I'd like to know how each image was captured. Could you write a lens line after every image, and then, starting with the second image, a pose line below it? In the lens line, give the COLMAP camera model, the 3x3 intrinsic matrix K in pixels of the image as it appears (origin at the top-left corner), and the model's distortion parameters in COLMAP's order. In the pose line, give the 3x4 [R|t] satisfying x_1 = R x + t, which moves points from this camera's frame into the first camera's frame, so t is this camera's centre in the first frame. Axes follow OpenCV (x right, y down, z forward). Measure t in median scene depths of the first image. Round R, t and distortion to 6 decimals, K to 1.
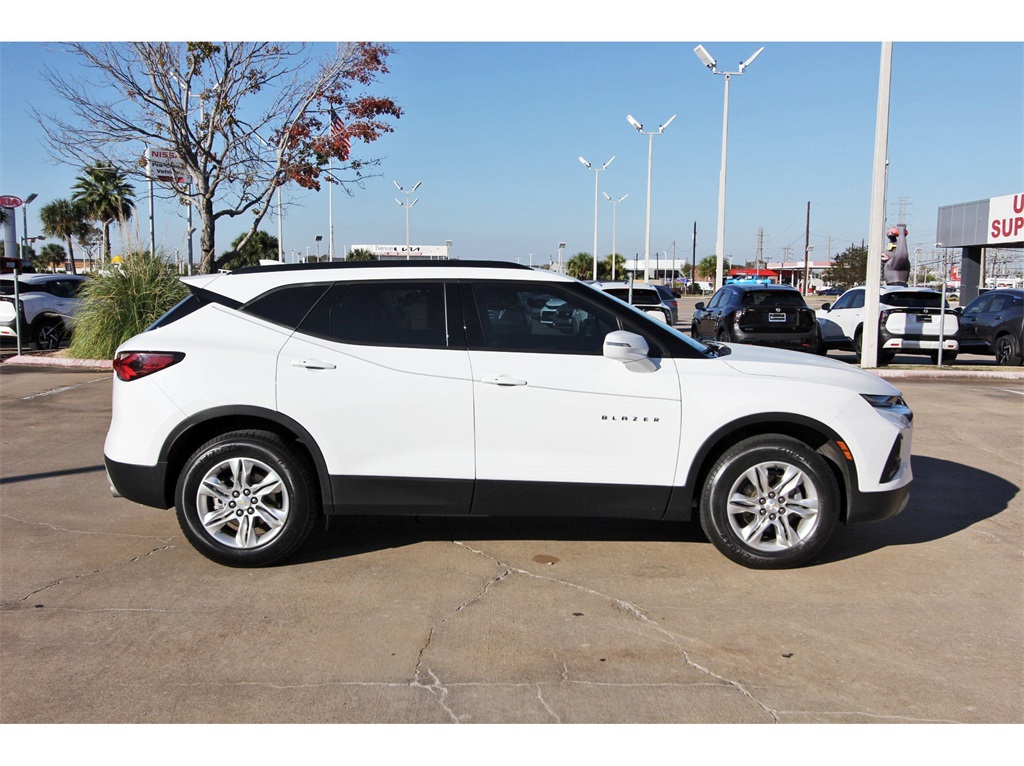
lens RADIAL K [[991.8, 0, 512.0], [0, 991.8, 383.0], [0, 0, 1]] dist [0.021584, 0.013674]
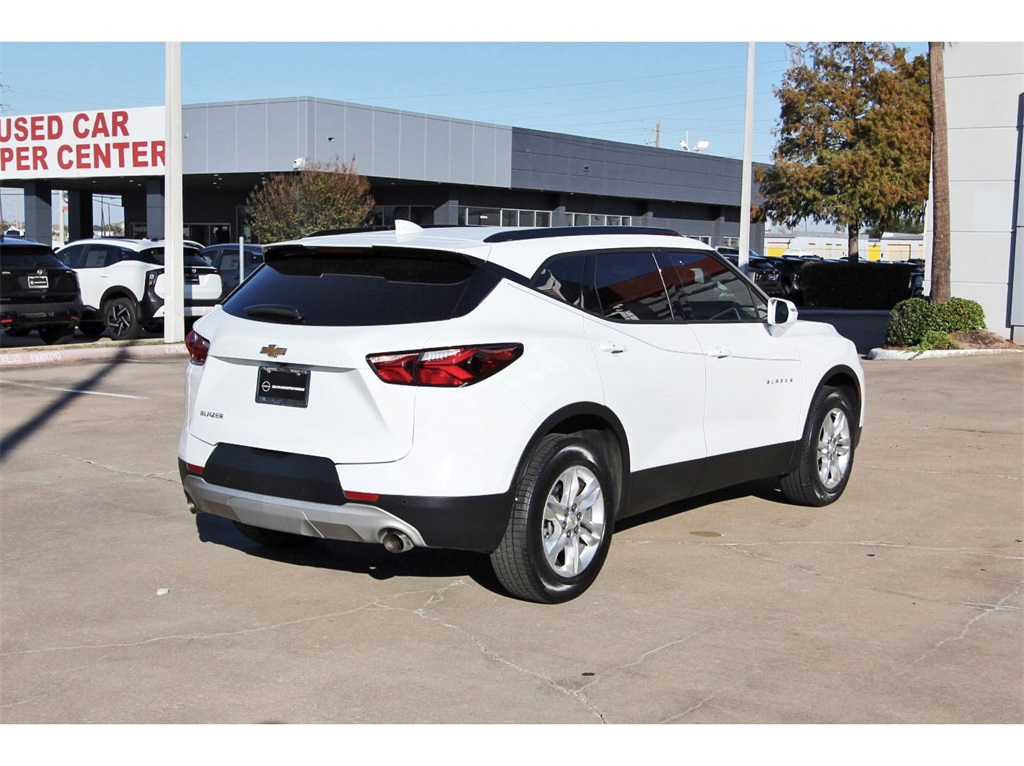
lens RADIAL K [[1390.0, 0, 512.0], [0, 1390.0, 383.0], [0, 0, 1]] dist [0.013839, 0.048955]
pose [[0.581228, -0.082285, 0.809570, -1.229921], [0.072916, 0.996139, 0.048898, -0.053900], [-0.810467, 0.030610, 0.584984, 0.366453]]
